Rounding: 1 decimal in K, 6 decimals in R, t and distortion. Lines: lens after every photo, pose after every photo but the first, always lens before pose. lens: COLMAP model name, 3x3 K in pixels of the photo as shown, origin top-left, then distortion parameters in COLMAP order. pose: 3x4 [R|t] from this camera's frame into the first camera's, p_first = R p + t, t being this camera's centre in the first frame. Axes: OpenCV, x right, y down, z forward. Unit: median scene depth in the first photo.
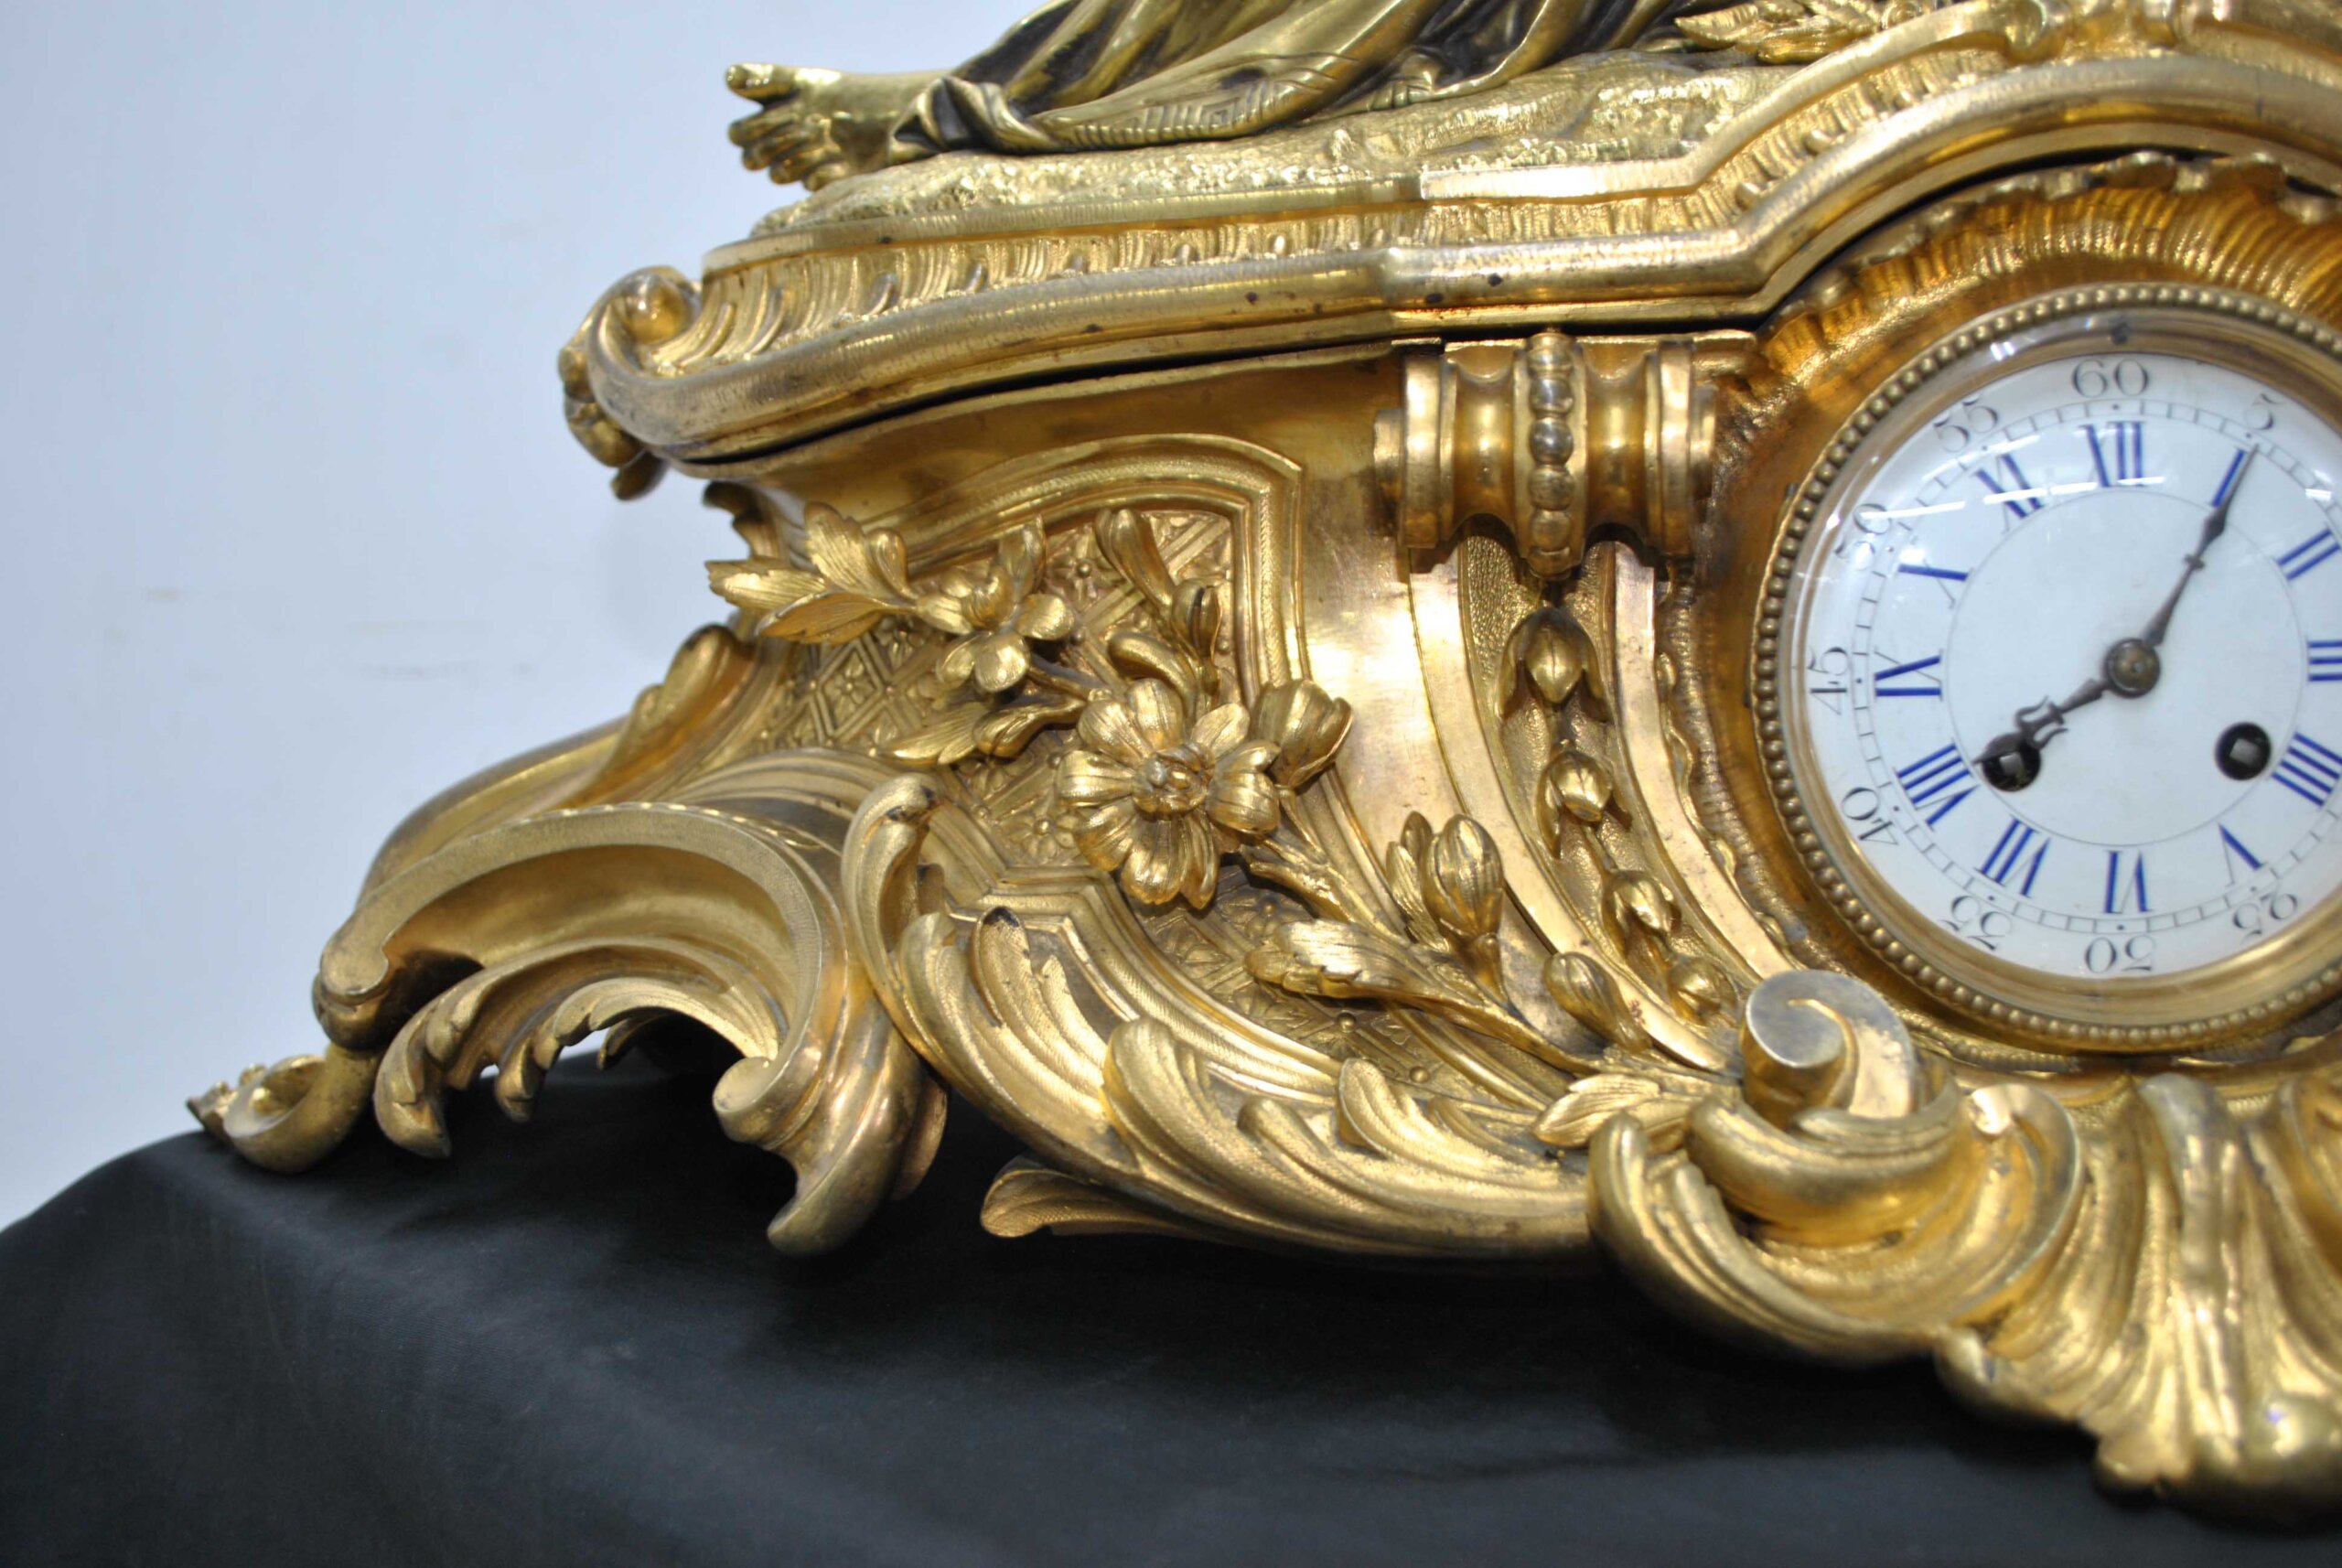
lens RADIAL K [[2369.8, 0, 1169.2], [0, 2369.8, 774.8], [0, 0, 1]] dist [-0.062164, 0.000000]
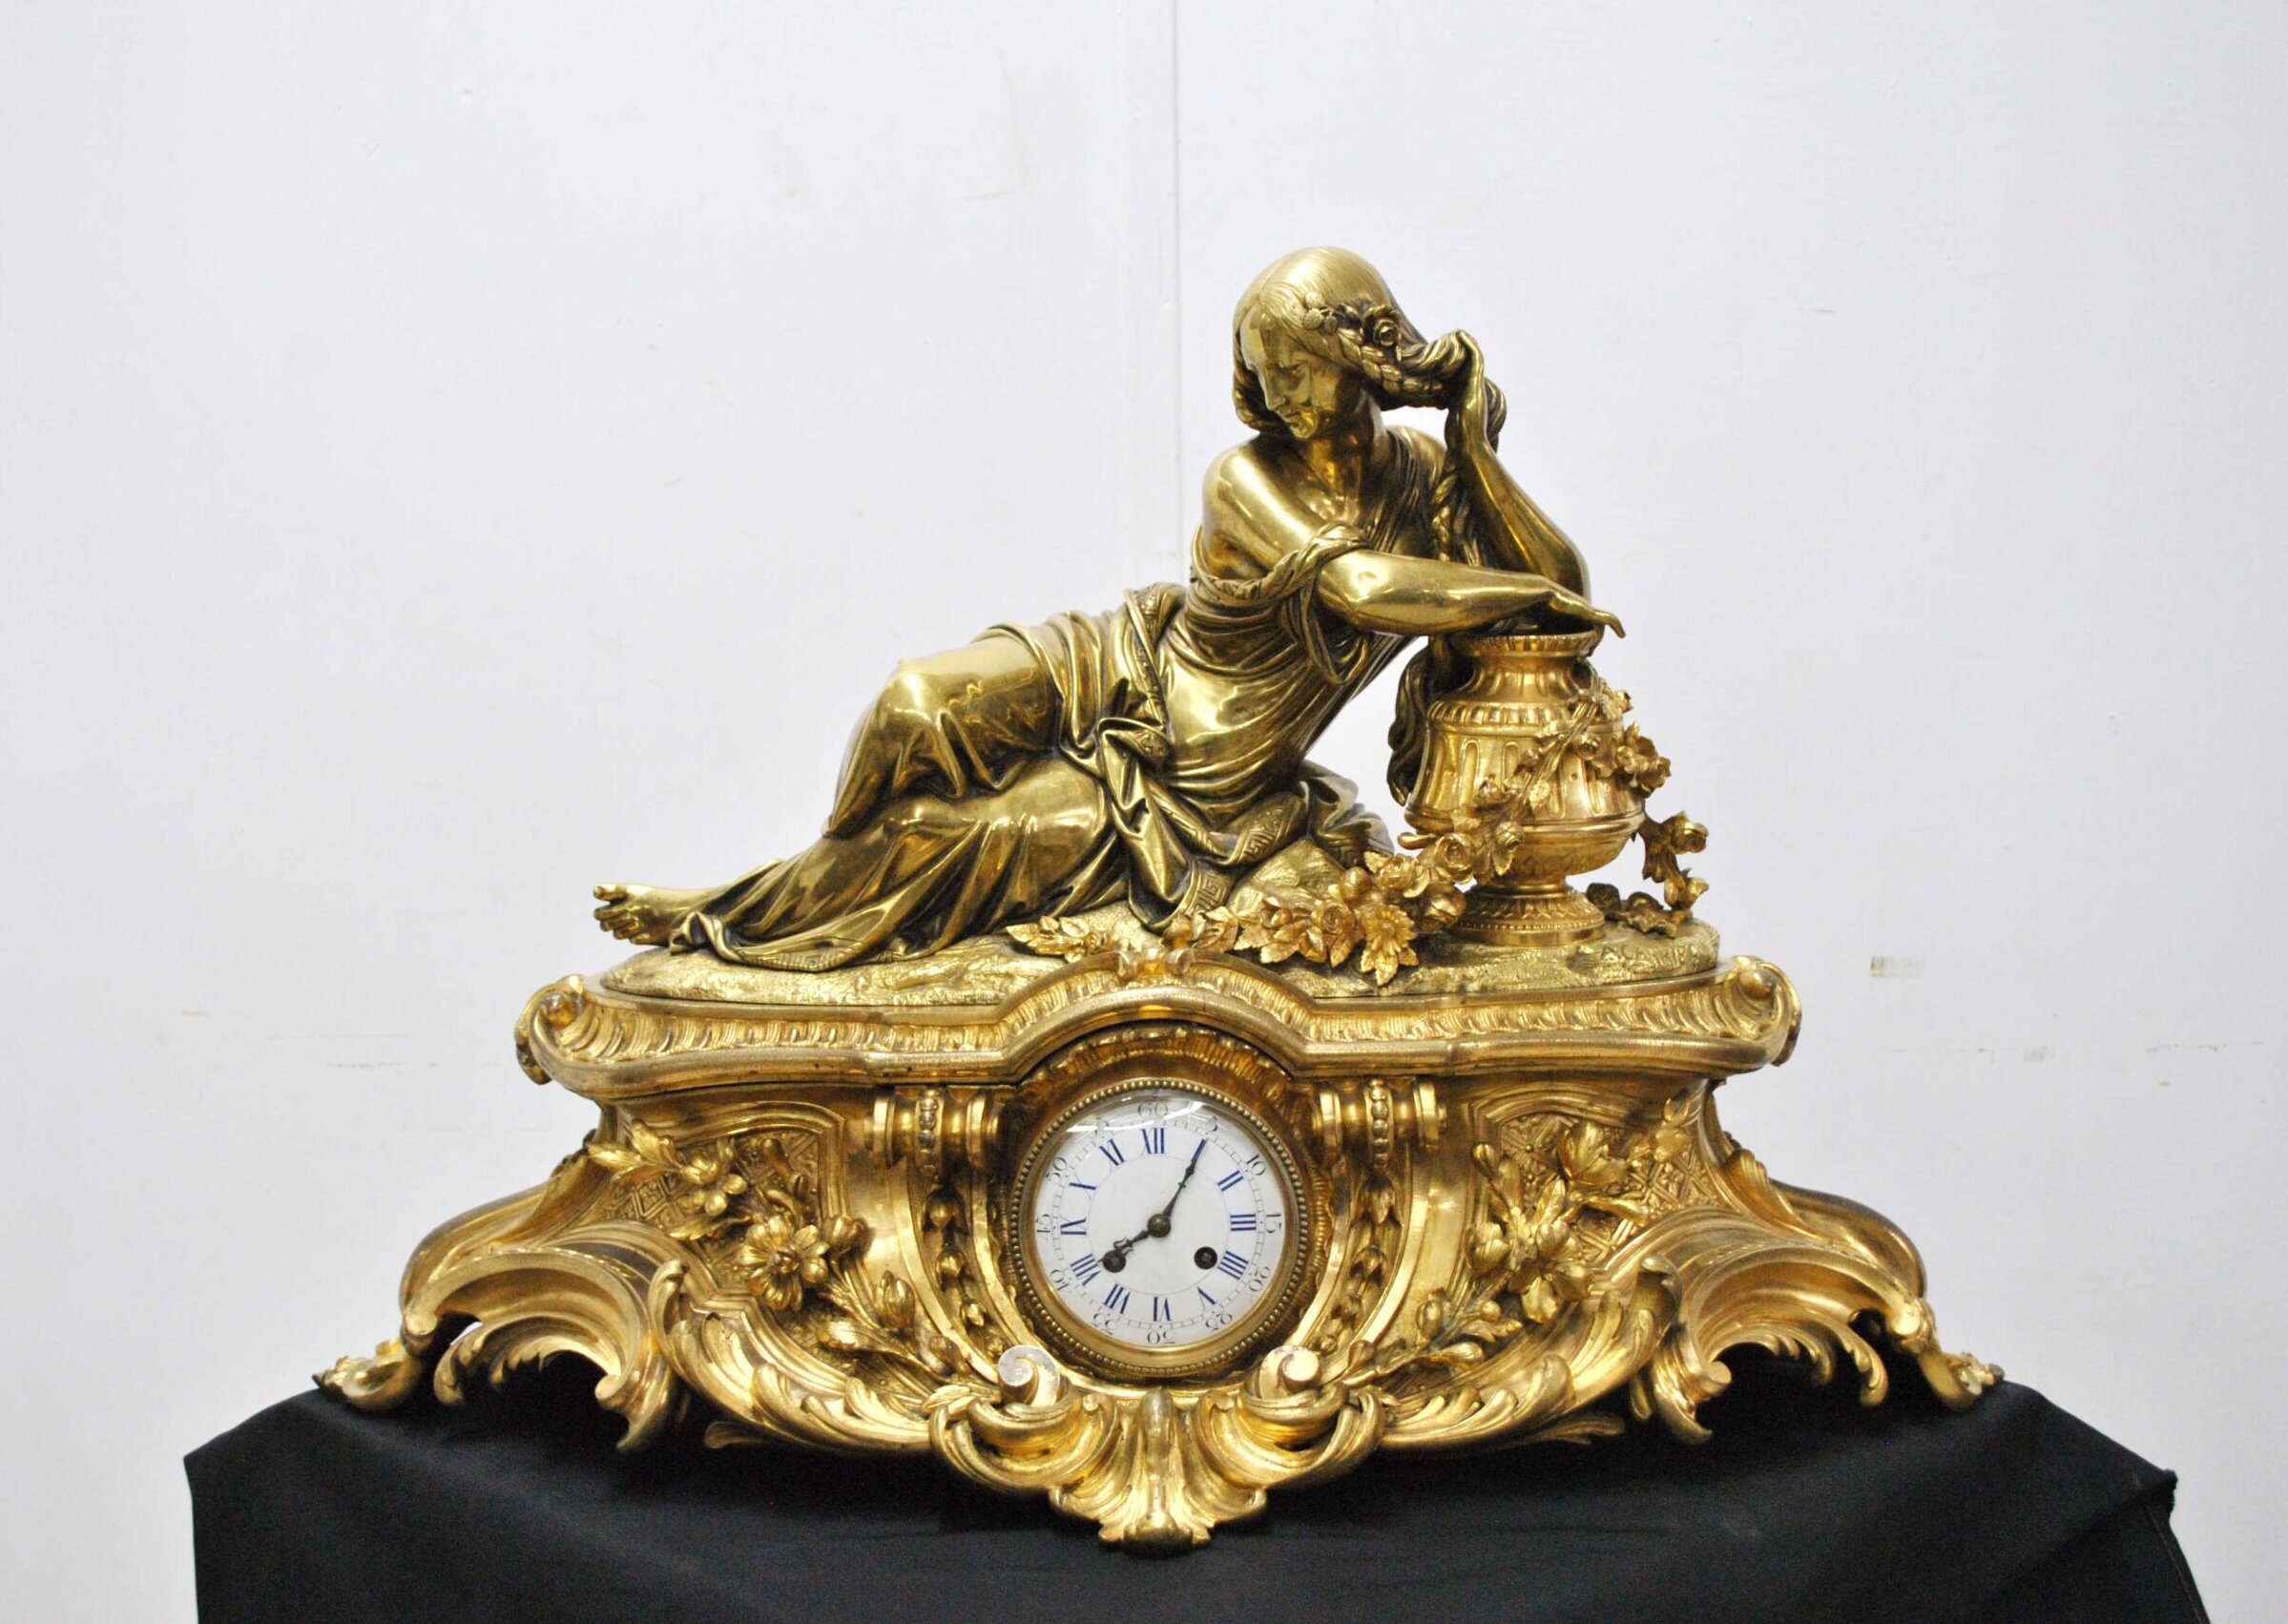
lens RADIAL K [[2668.9, 0, 1058.2], [0, 2668.9, 776.8], [0, 0, 1]] dist [-0.054588, 0.000000]
pose [[0.999668, 0.006102, 0.025036, 0.217395], [-0.005091, 0.999176, -0.040258, -0.396503], [-0.025261, 0.040117, 0.998876, -1.812444]]
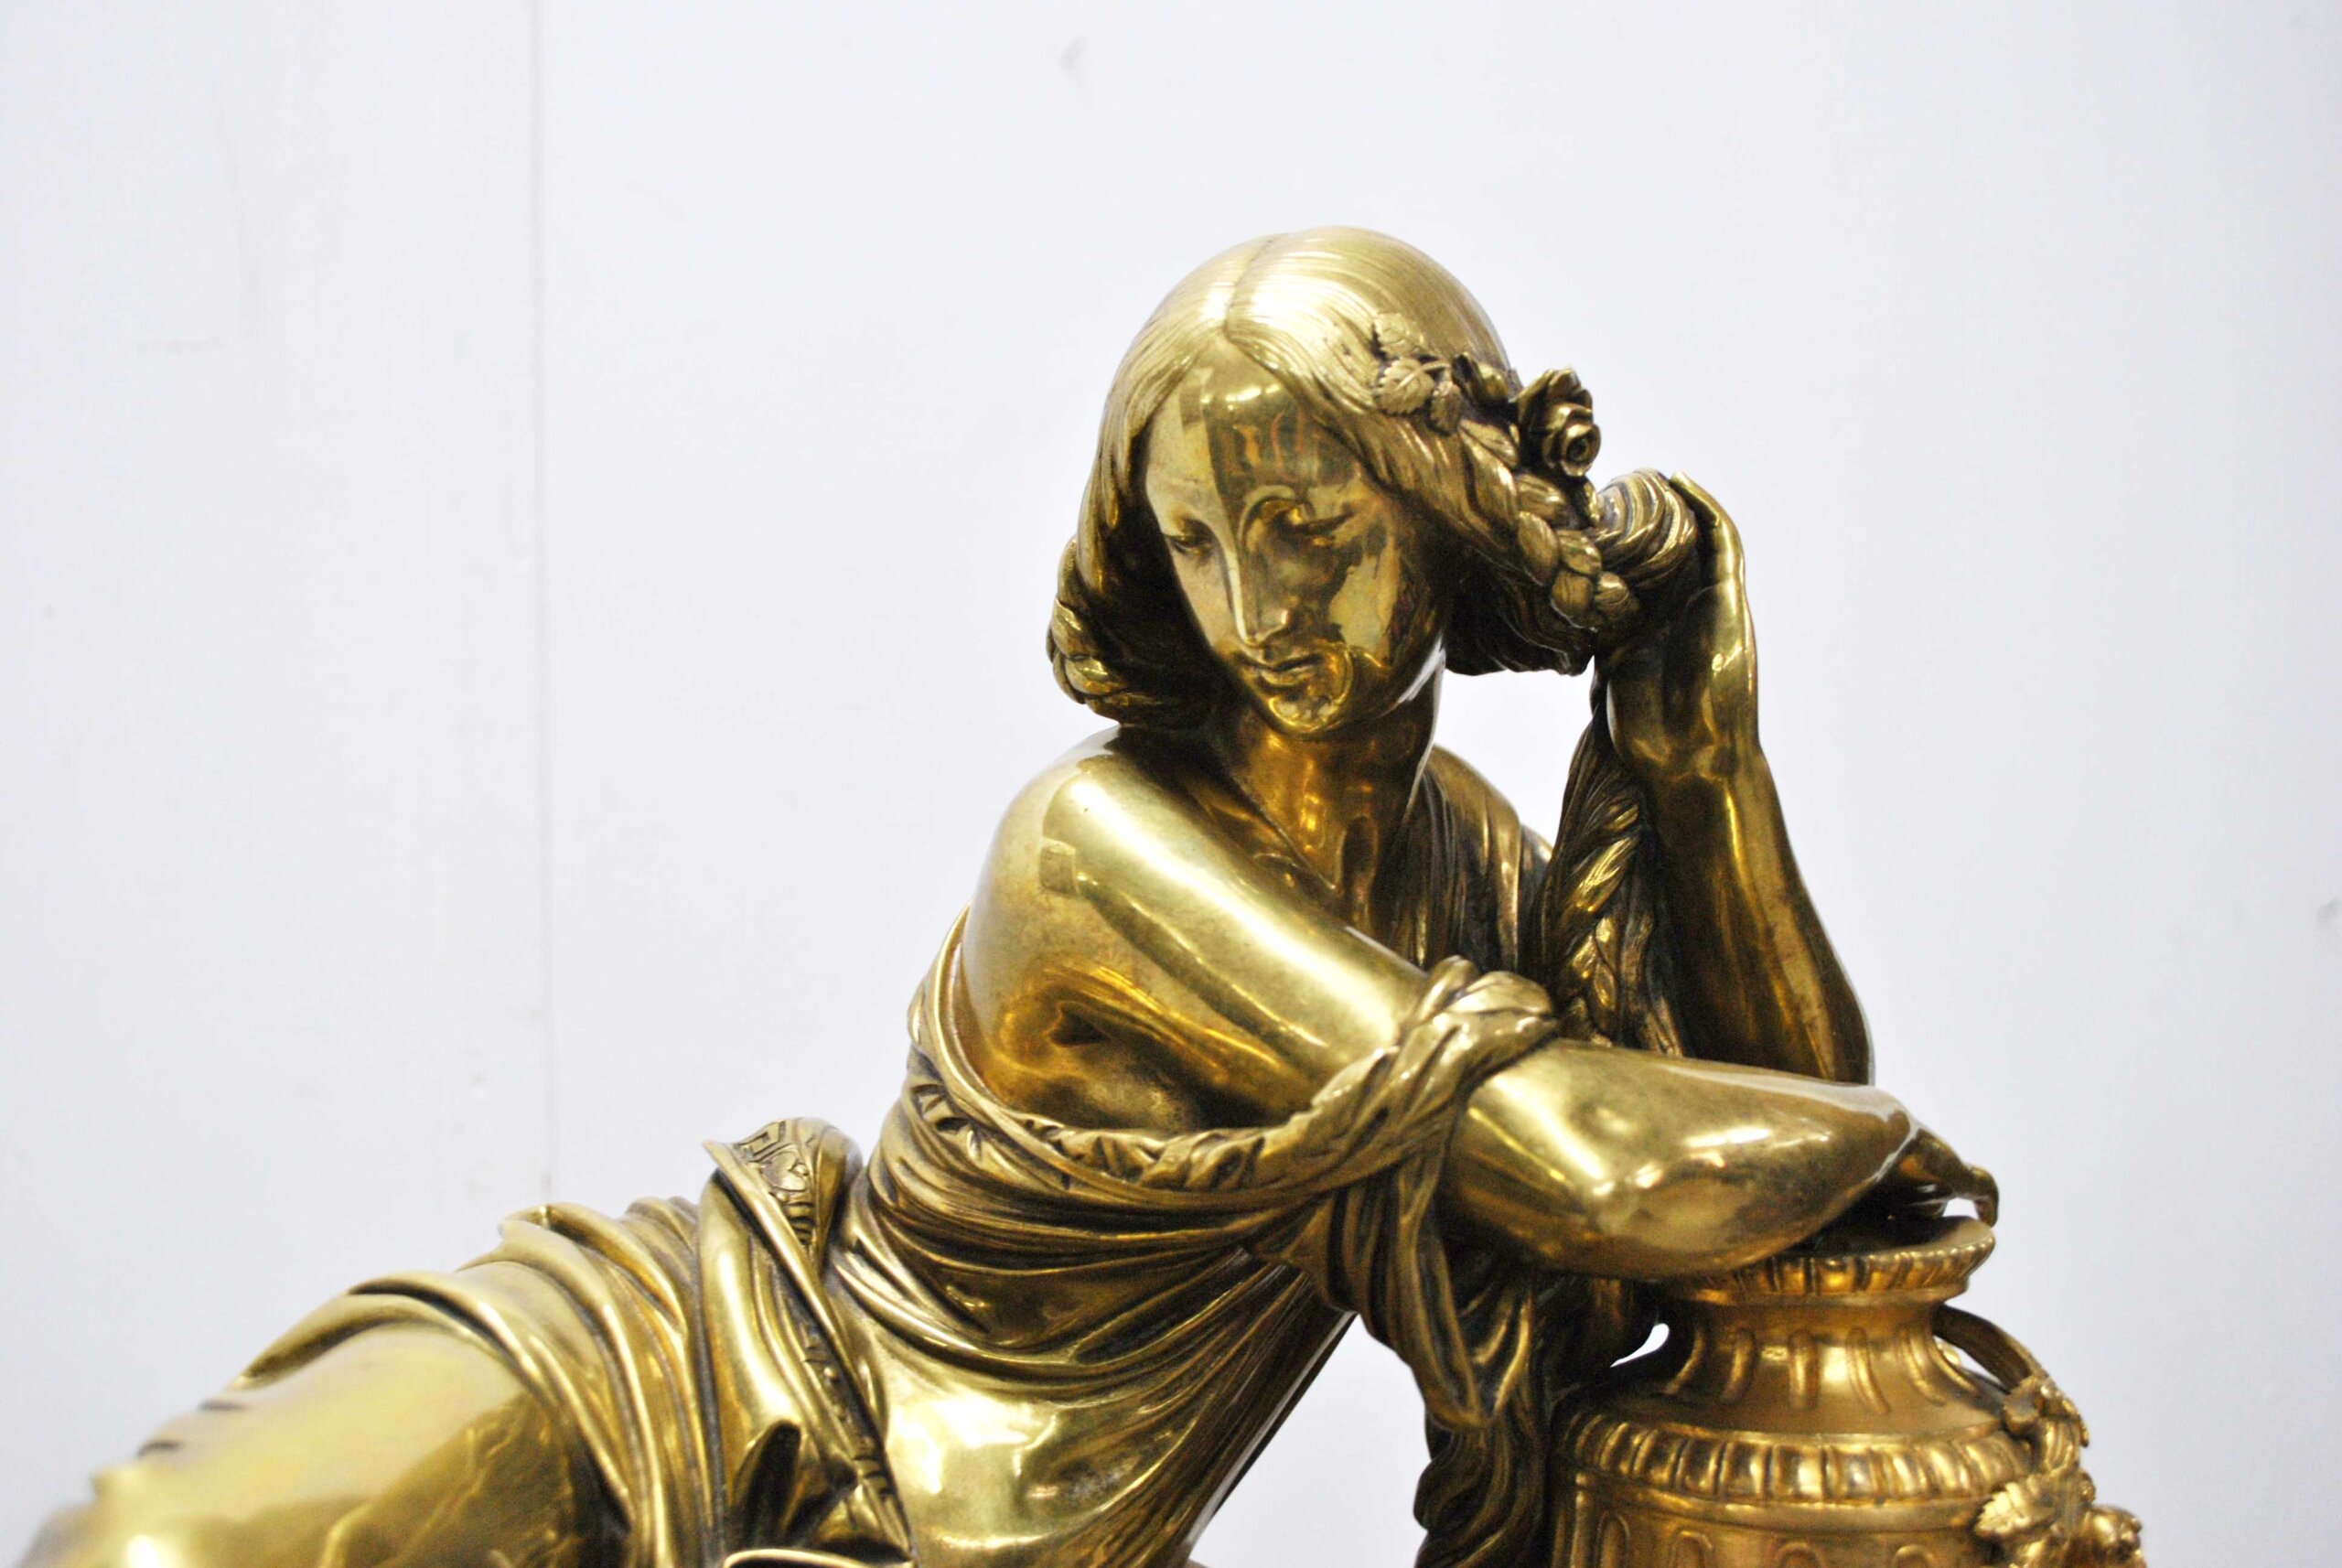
lens RADIAL K [[2369.8, 0, 1161.2], [0, 2369.8, 788.5], [0, 0, 1]] dist [-0.062164, 0.000000]
pose [[0.897459, 0.025908, 0.440336, 0.091699], [0.061537, 0.981158, -0.183147, -0.691916], [-0.436784, 0.191464, 0.878955, 0.263506]]
